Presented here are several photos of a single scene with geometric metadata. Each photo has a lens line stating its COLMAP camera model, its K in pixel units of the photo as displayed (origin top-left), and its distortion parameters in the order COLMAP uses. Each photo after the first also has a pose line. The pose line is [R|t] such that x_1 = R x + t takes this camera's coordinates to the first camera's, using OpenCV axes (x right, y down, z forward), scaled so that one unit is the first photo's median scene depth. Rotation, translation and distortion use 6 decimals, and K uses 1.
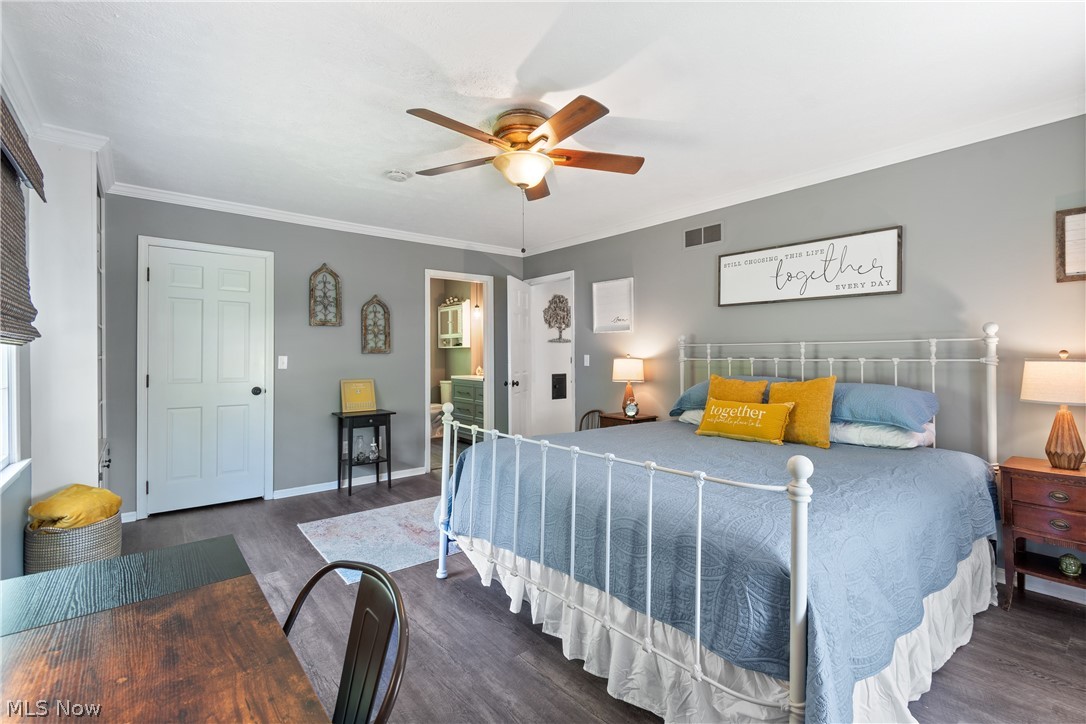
lens RADIAL K [[474.8, 0, 541.8], [0, 474.8, 359.3], [0, 0, 1]] dist [0.005189, -0.000481]
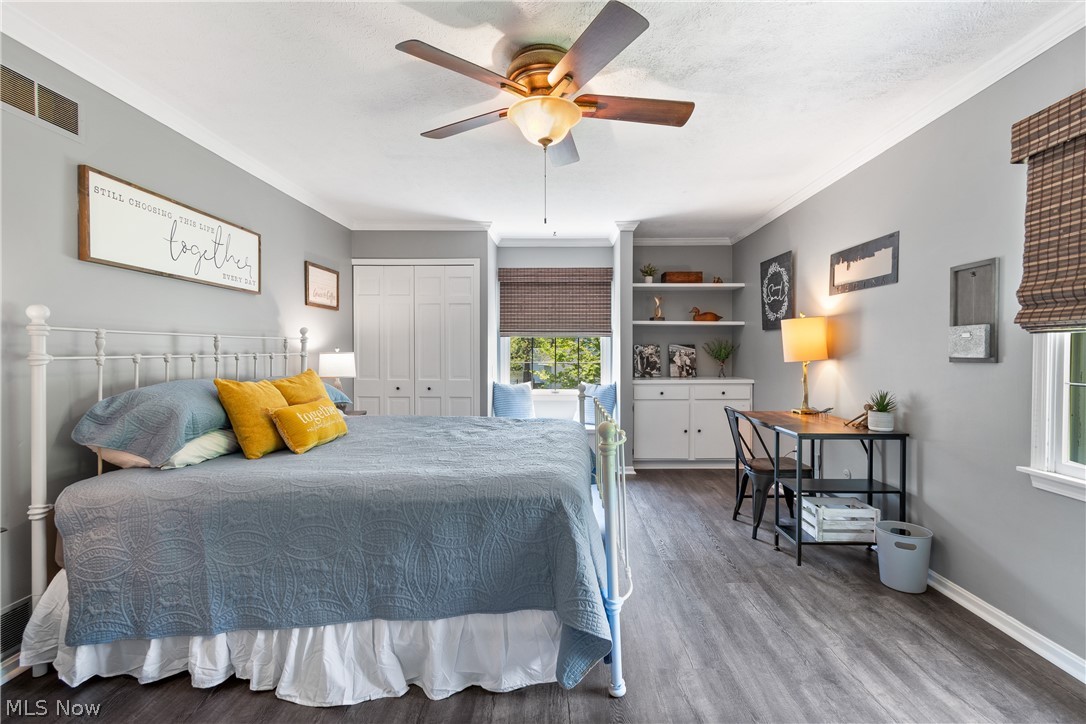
lens RADIAL K [[474.8, 0, 545.1], [0, 474.8, 356.6], [0, 0, 1]] dist [0.005189, -0.000481]
pose [[-0.740681, -0.013606, 0.671719, -0.429637], [0.000060, 0.999794, 0.020316, -0.014506], [-0.671857, 0.015088, -0.740528, 1.201261]]
